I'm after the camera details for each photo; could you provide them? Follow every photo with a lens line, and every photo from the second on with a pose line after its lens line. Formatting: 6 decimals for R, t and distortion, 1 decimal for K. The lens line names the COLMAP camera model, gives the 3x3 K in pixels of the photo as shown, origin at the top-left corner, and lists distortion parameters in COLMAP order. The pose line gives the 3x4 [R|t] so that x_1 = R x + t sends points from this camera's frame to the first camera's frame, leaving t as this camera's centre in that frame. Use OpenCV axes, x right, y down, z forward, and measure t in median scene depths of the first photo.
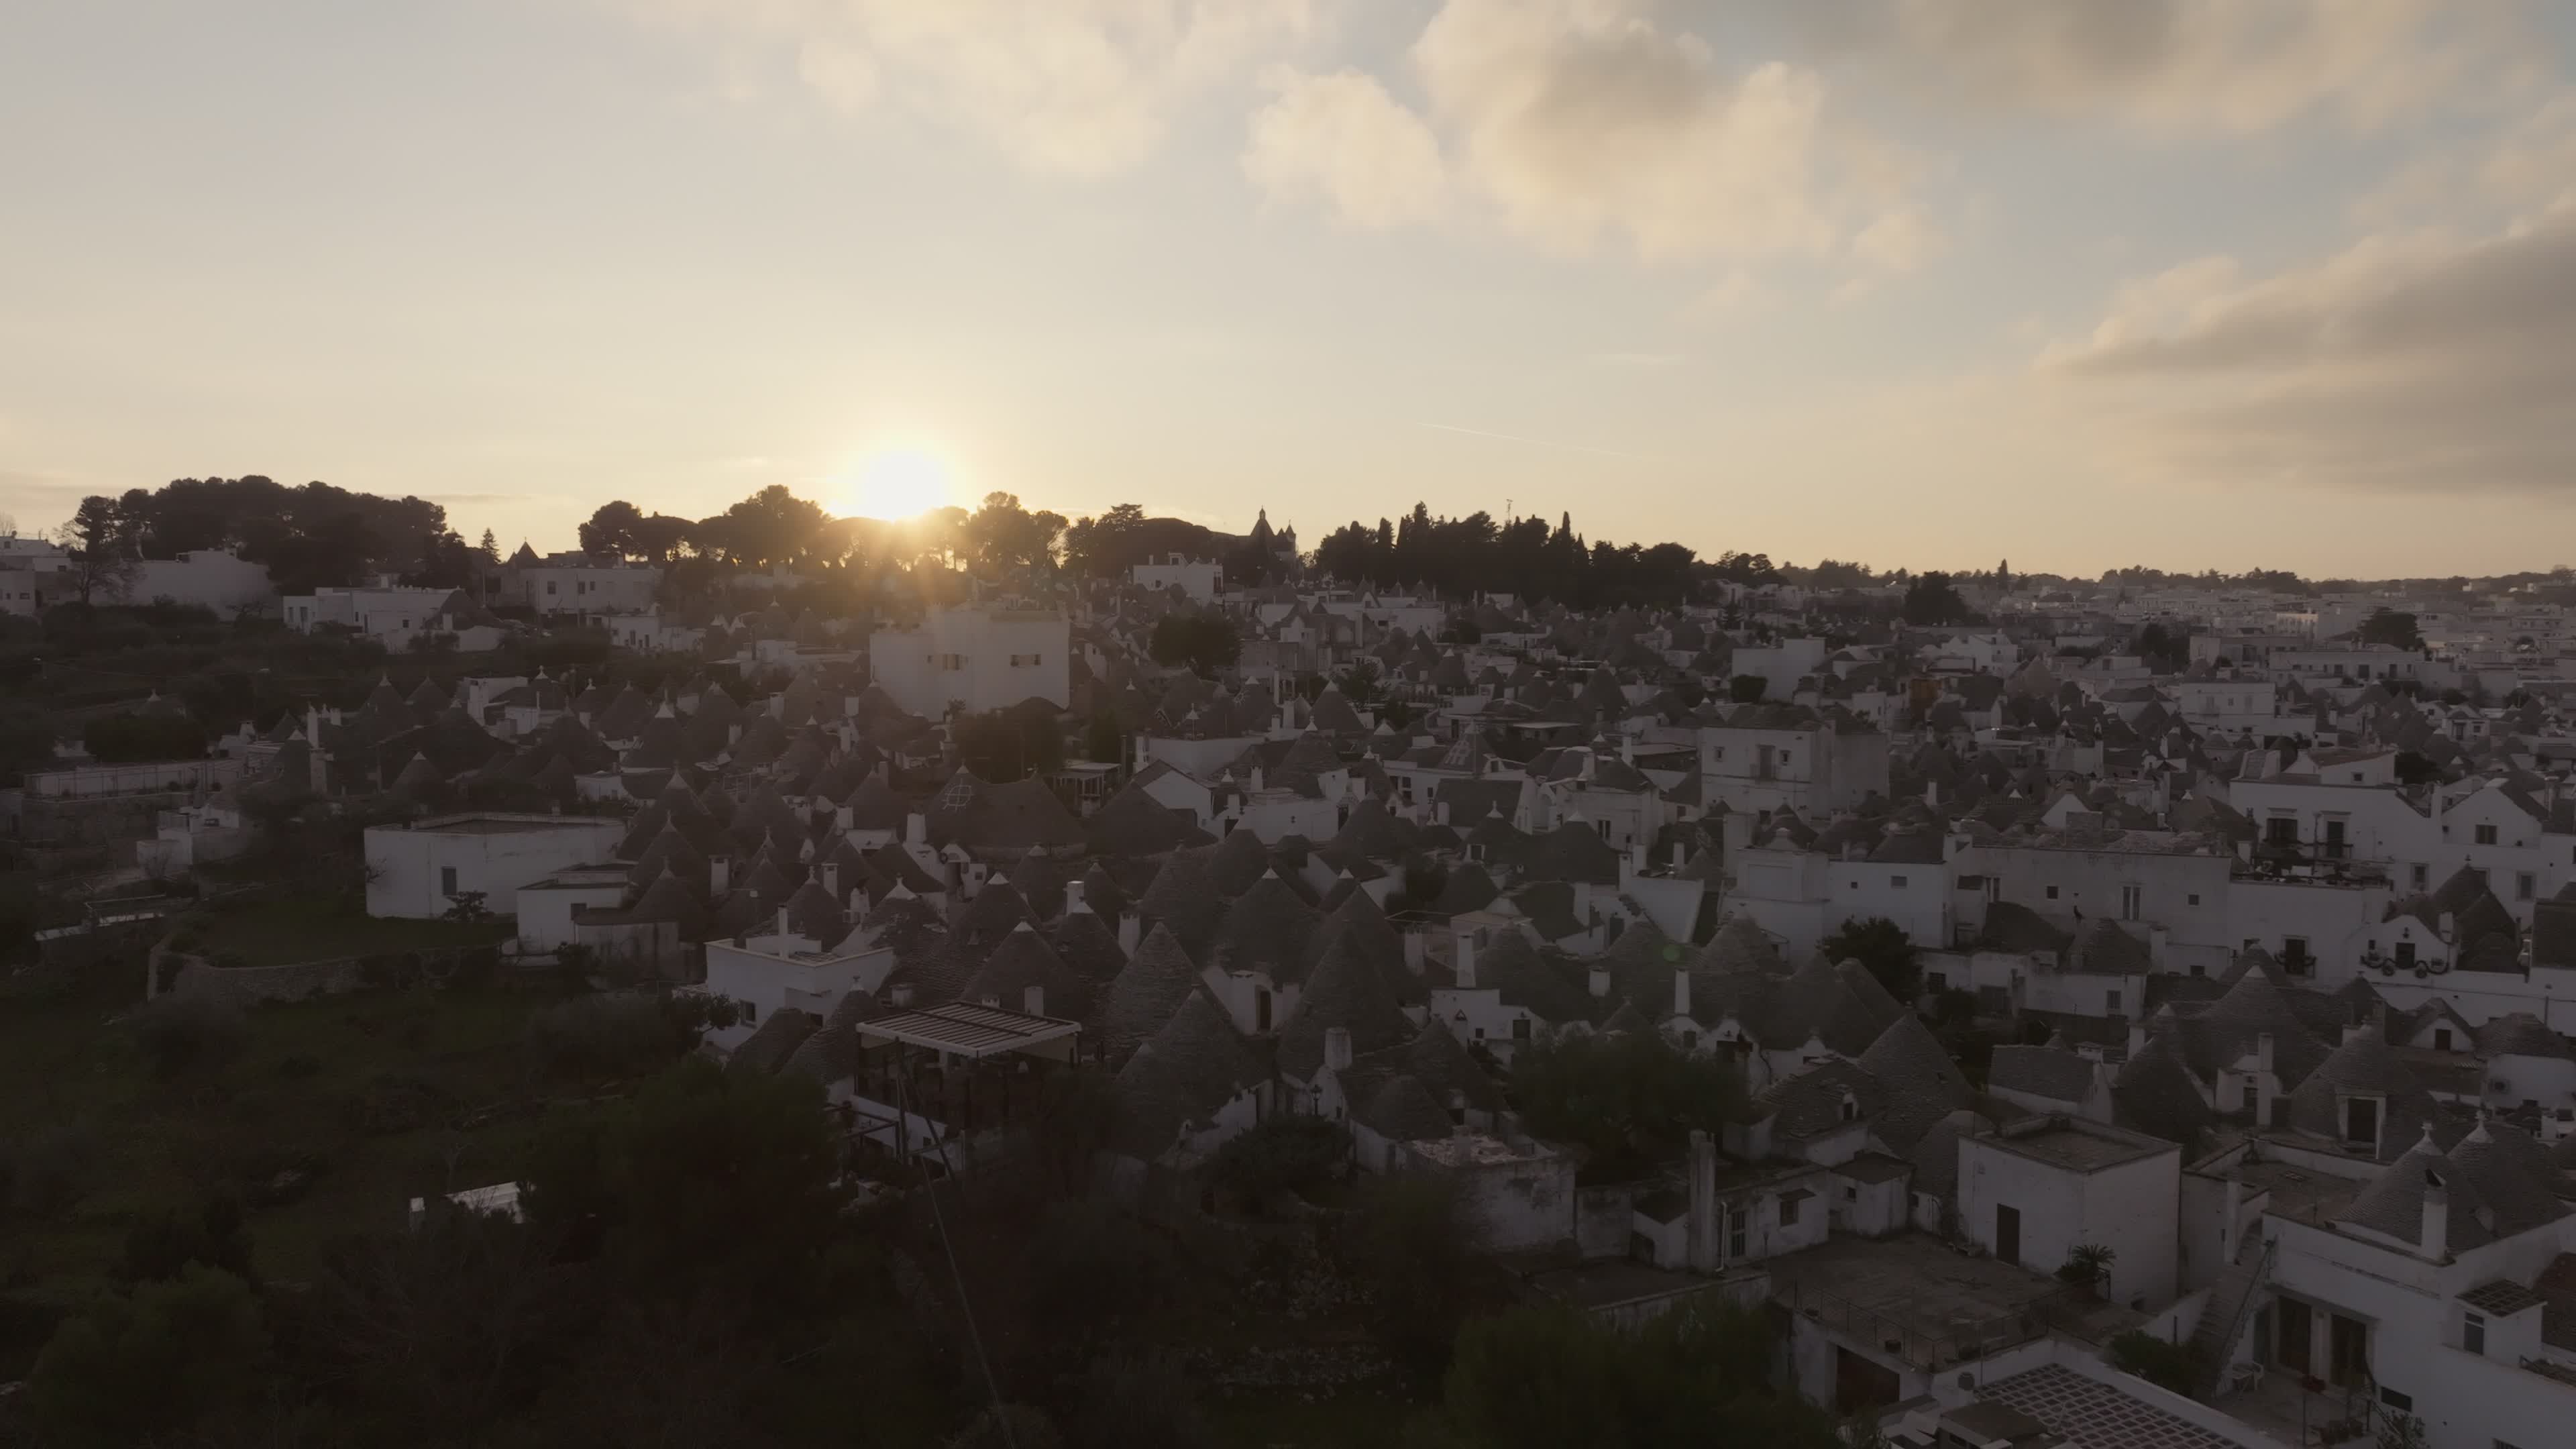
lens RADIAL K [[1808.1, 0, 1288.0], [0, 1808.1, 724.5], [0, 0, 1]] dist [0.002768, 0.006061]
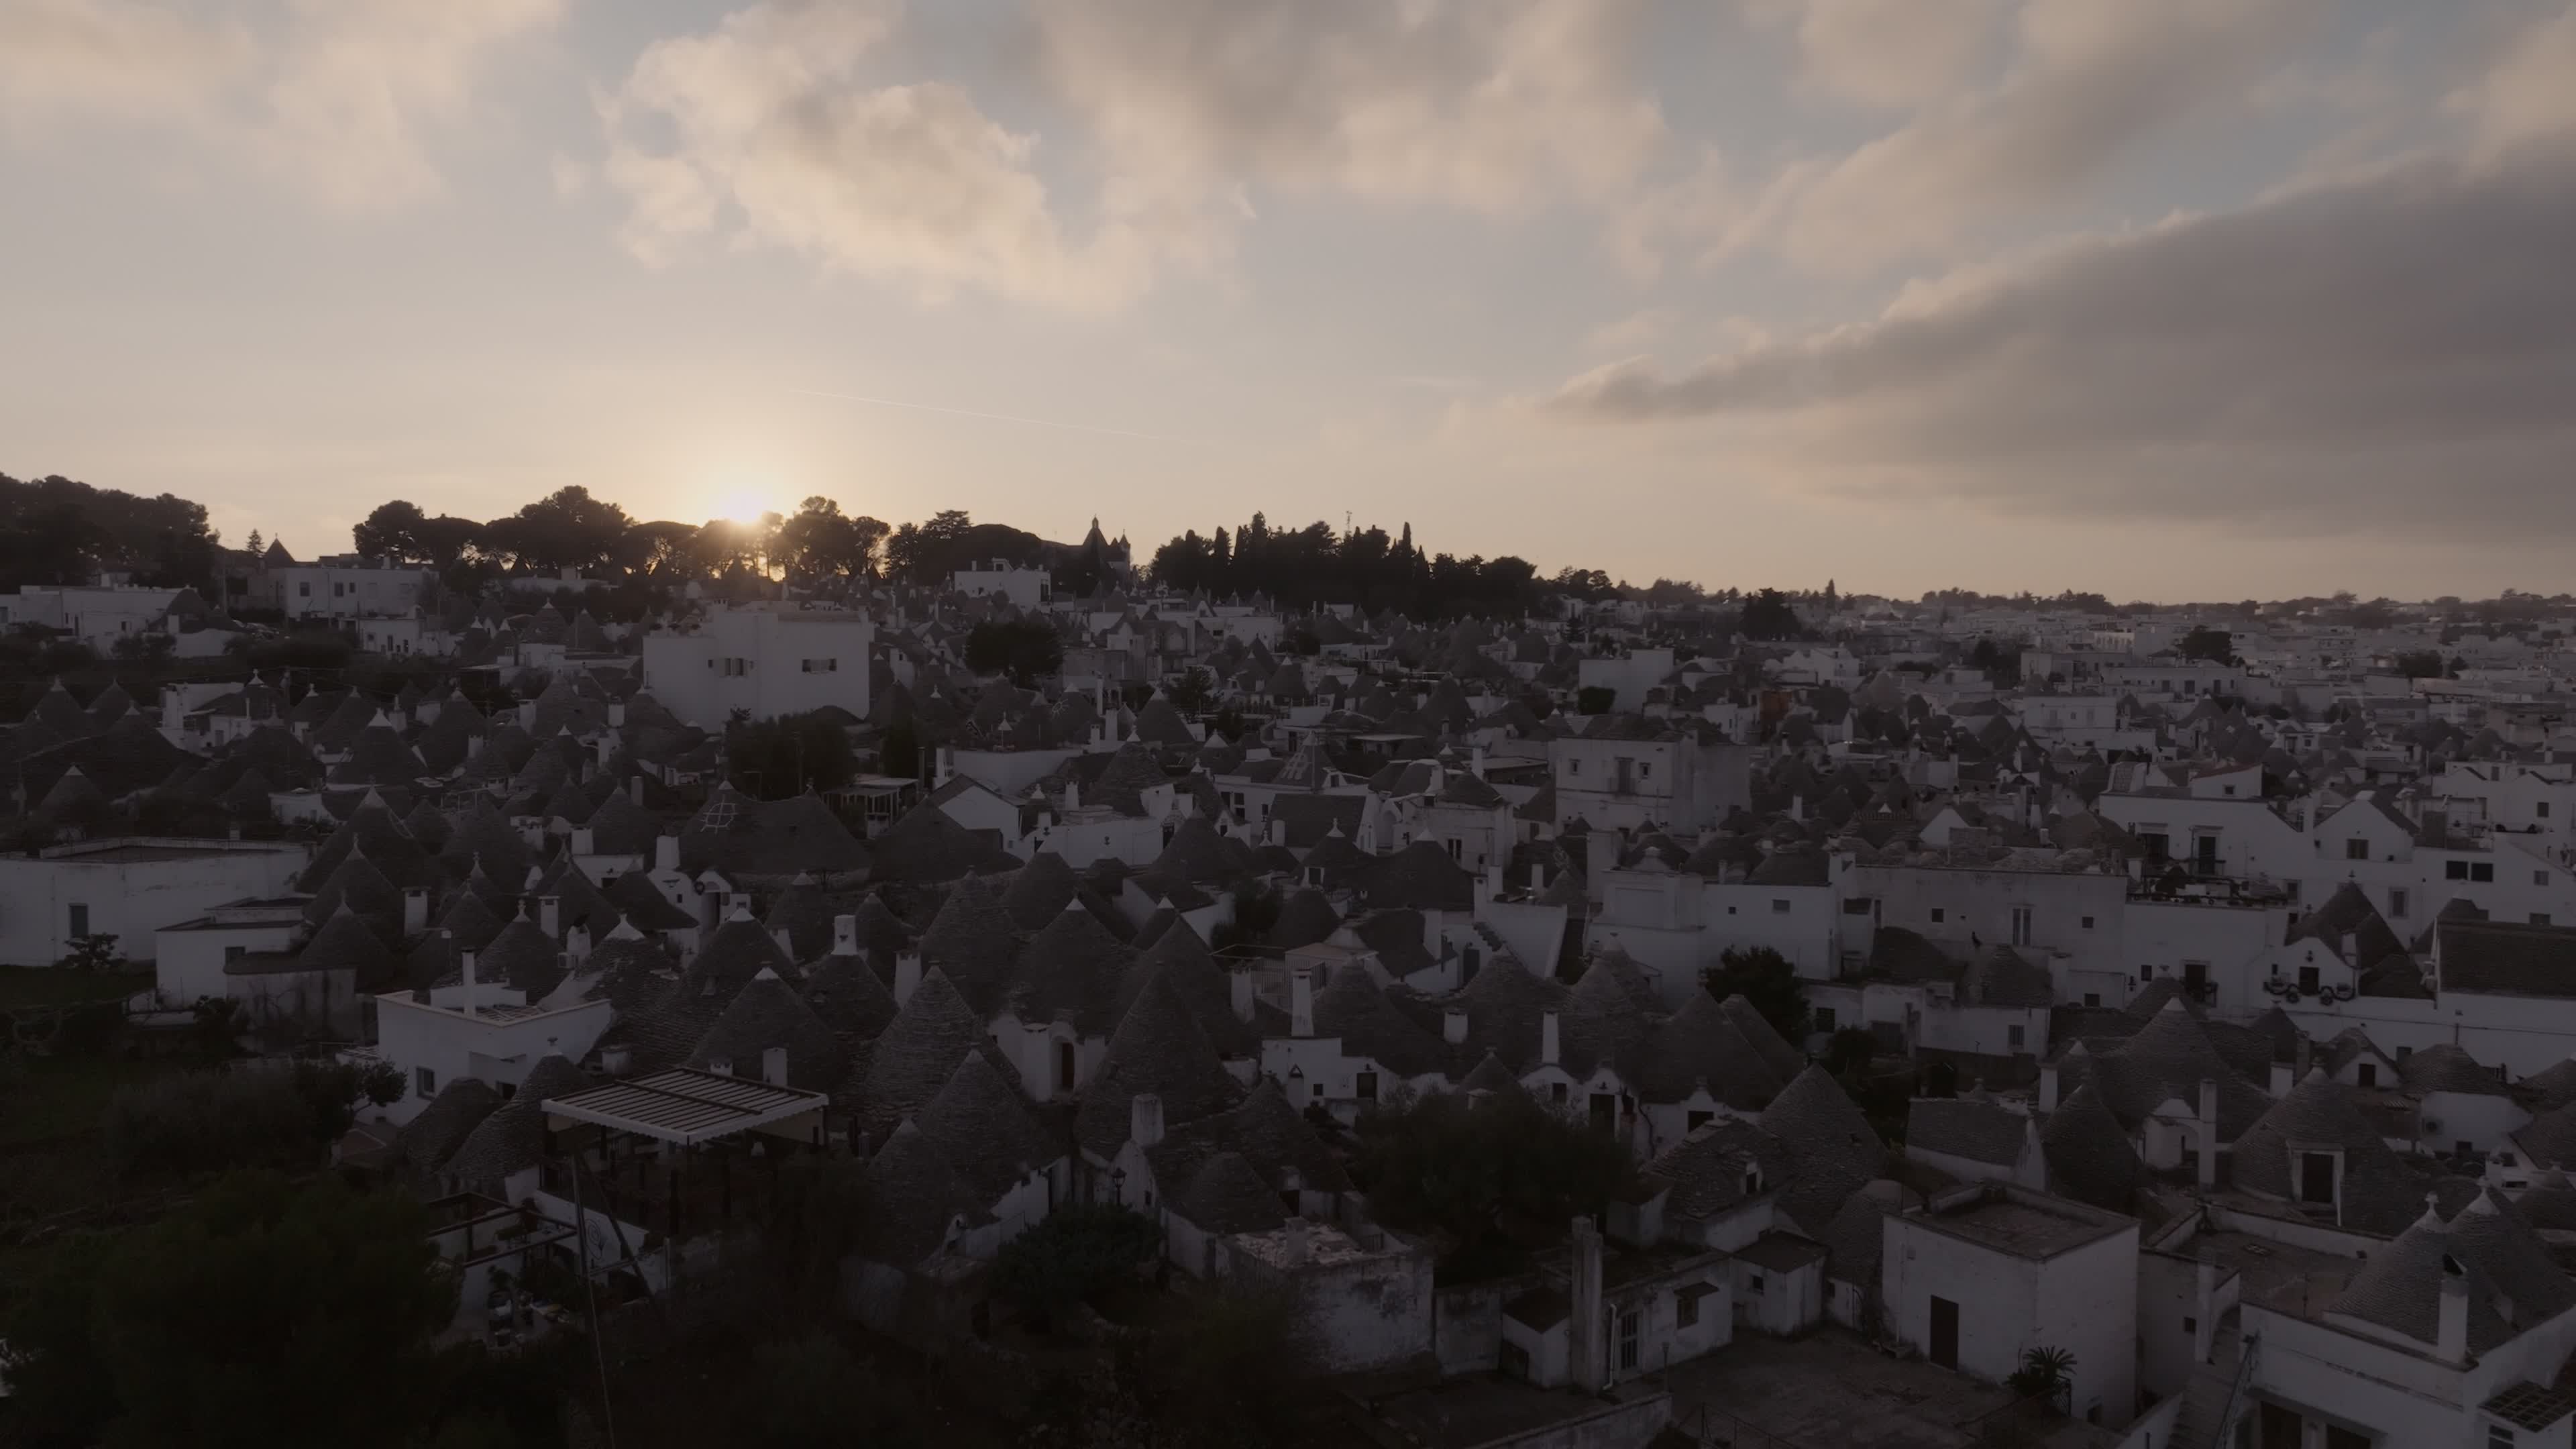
lens RADIAL K [[1807.7, 0, 1288.0], [0, 1807.7, 724.5], [0, 0, 1]] dist [0.006415, 0.002407]
pose [[0.996105, 0.000318, 0.088179, 0.010413], [0.000590, 0.999947, -0.010277, 0.004236], [-0.088178, 0.010289, 0.996052, 0.094885]]
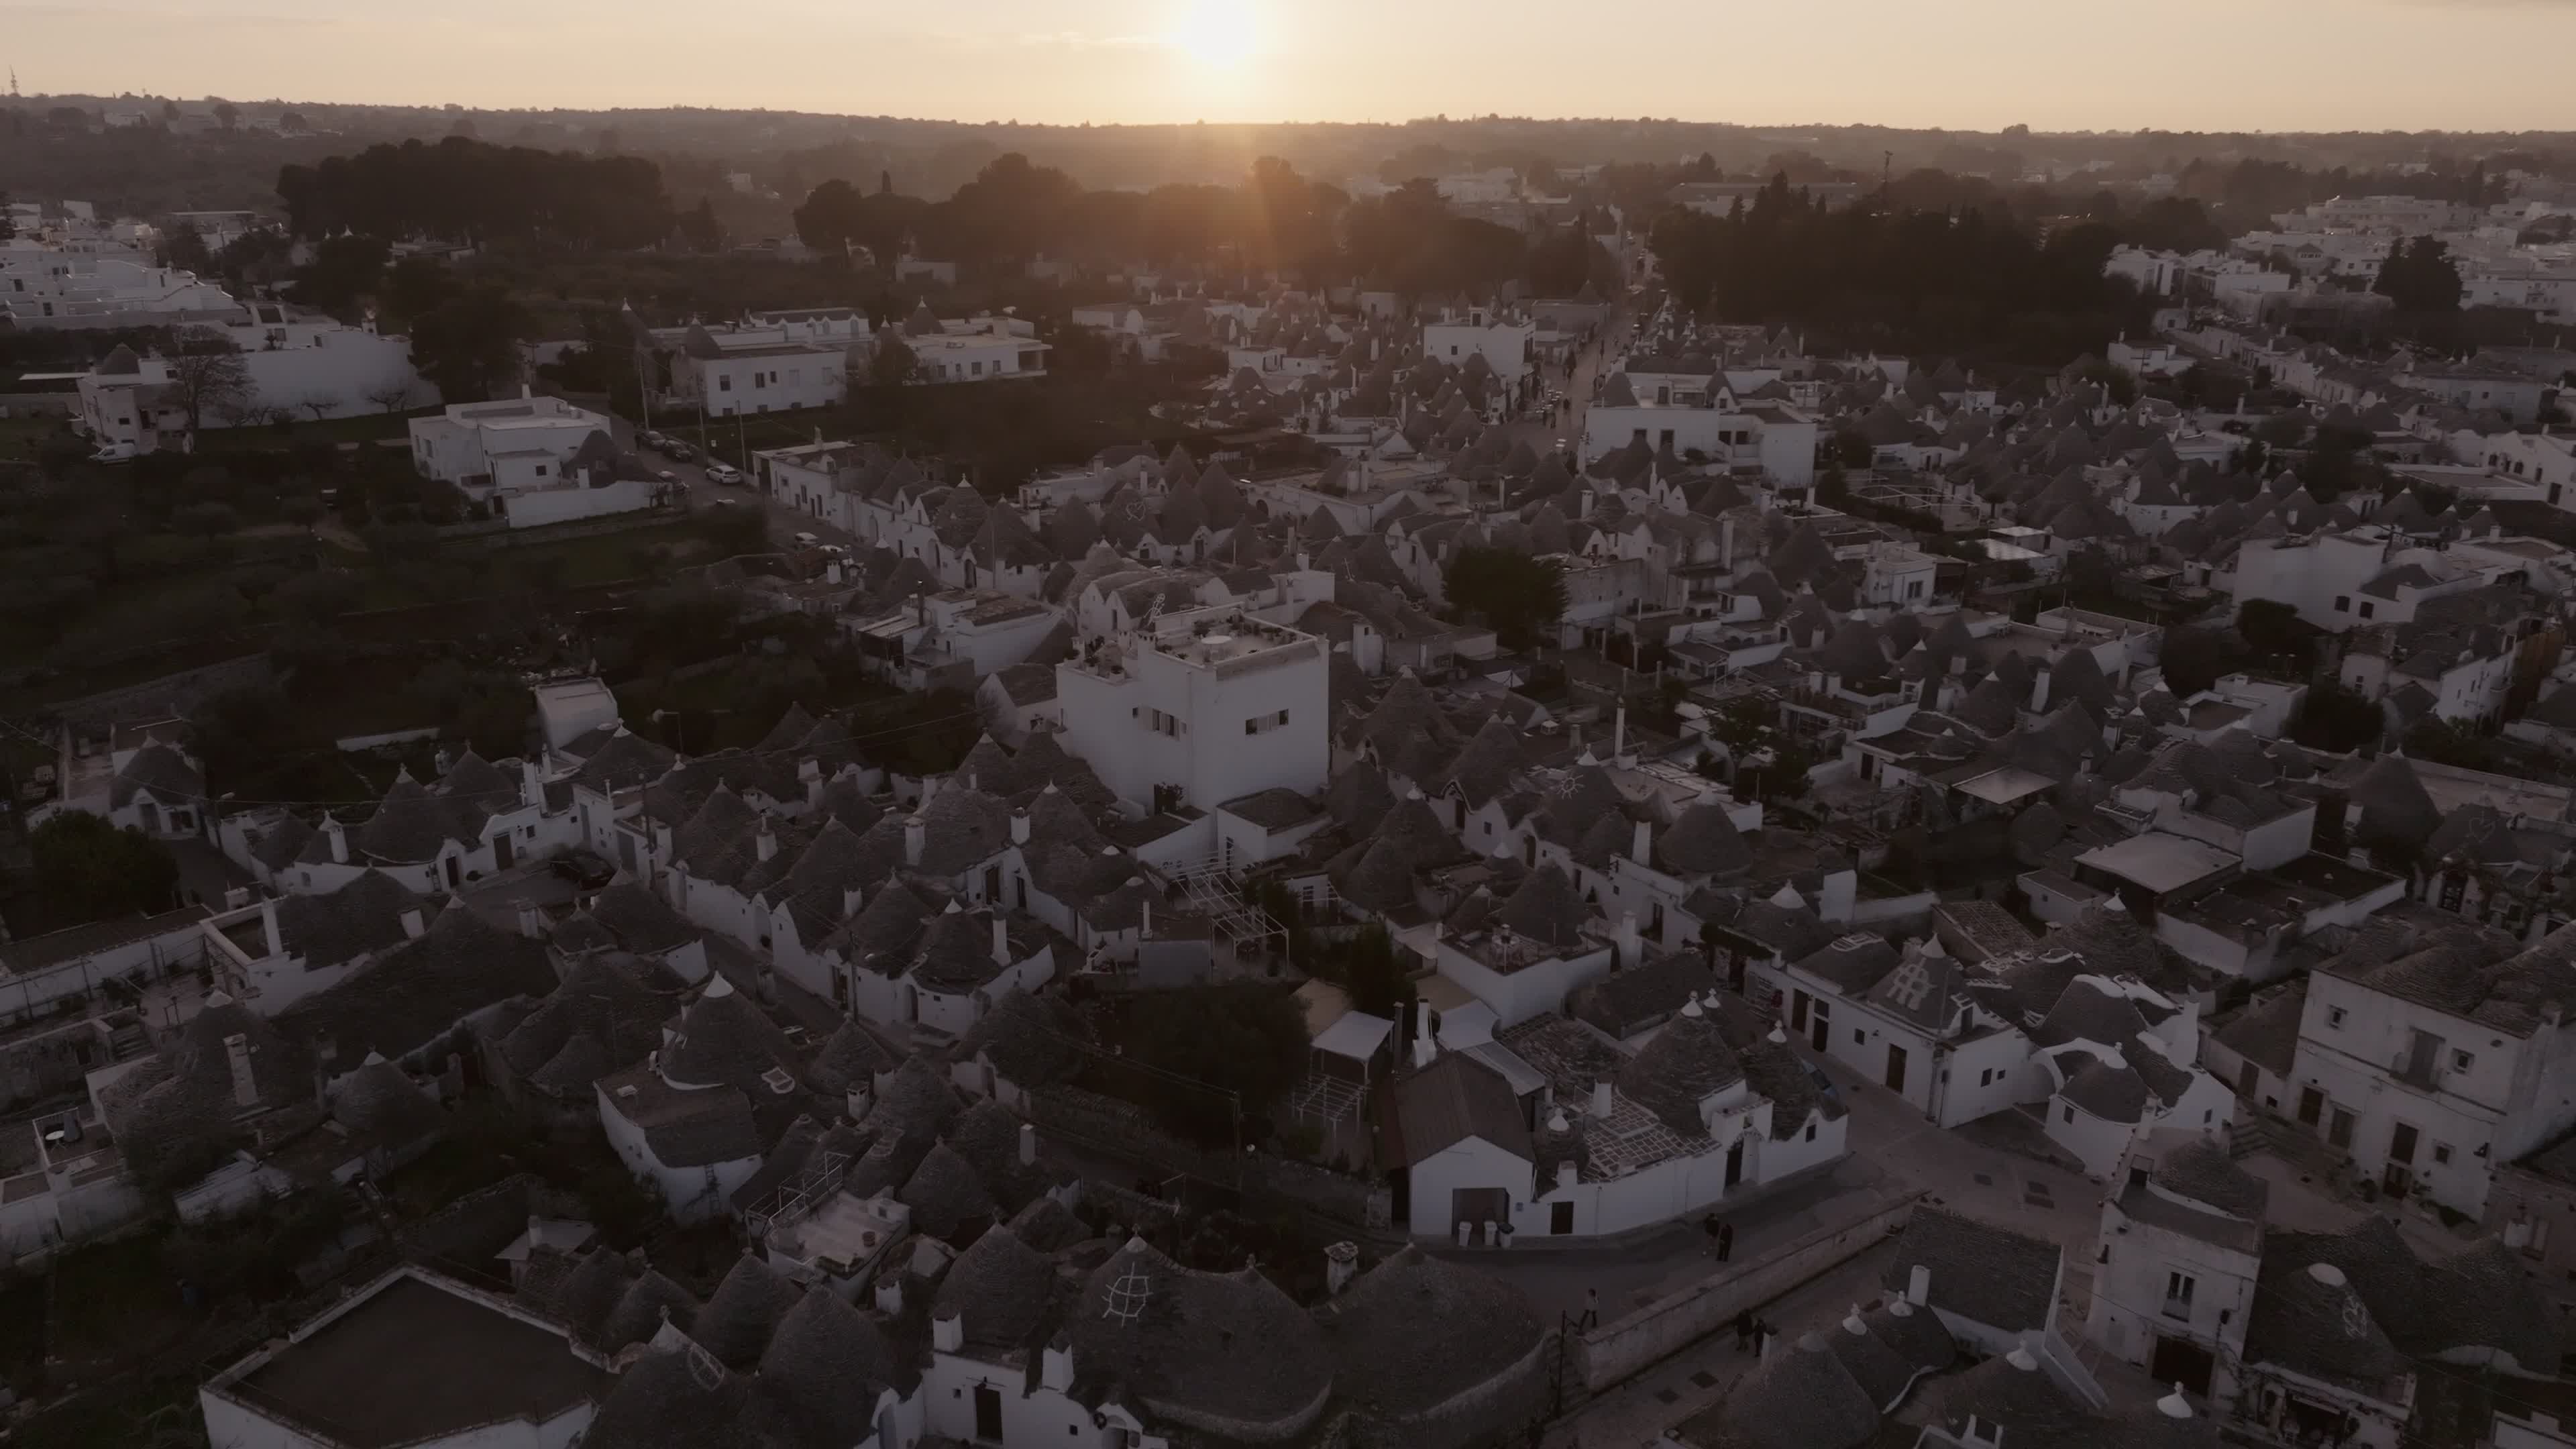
lens RADIAL K [[1808.1, 0, 1288.0], [0, 1808.1, 724.5], [0, 0, 1]] dist [0.002768, 0.006061]
pose [[0.987806, 0.054296, -0.145918, -0.041134], [-0.016306, 0.968144, 0.249862, -0.257063], [0.154836, -0.244436, 0.957224, 0.392180]]
